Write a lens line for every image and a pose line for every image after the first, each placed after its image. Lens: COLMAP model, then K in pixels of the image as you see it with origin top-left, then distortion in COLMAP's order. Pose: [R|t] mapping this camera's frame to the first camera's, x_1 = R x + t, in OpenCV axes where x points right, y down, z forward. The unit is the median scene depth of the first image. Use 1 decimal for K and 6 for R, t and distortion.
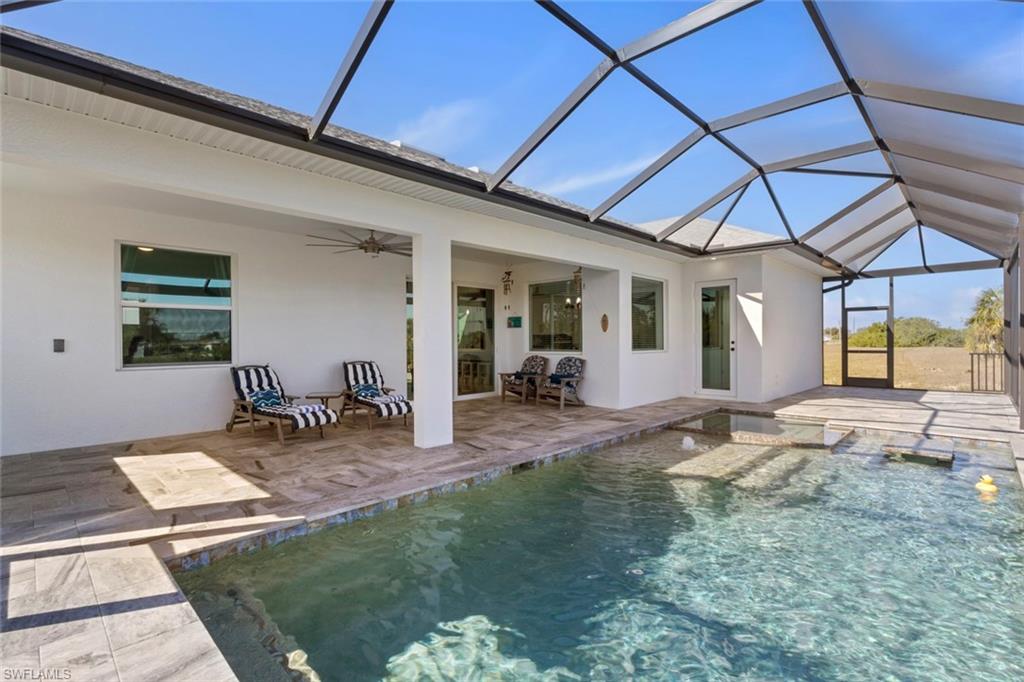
lens RADIAL K [[471.7, 0, 507.0], [0, 471.7, 342.1], [0, 0, 1]] dist [0.002592, 0.000492]
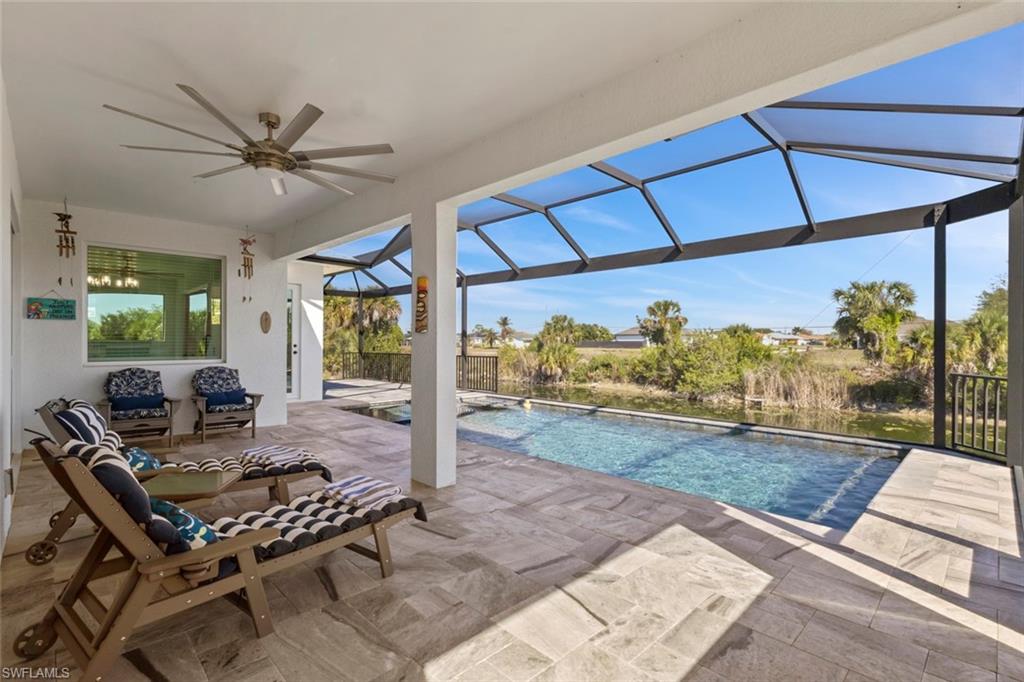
lens RADIAL K [[471.7, 0, 511.2], [0, 471.7, 344.9], [0, 0, 1]] dist [0.002592, 0.000492]
pose [[0.024781, -0.001807, 0.999691, -1.523623], [0.002560, 0.999995, 0.001744, -0.005291], [-0.999690, 0.002516, 0.024786, 1.428366]]
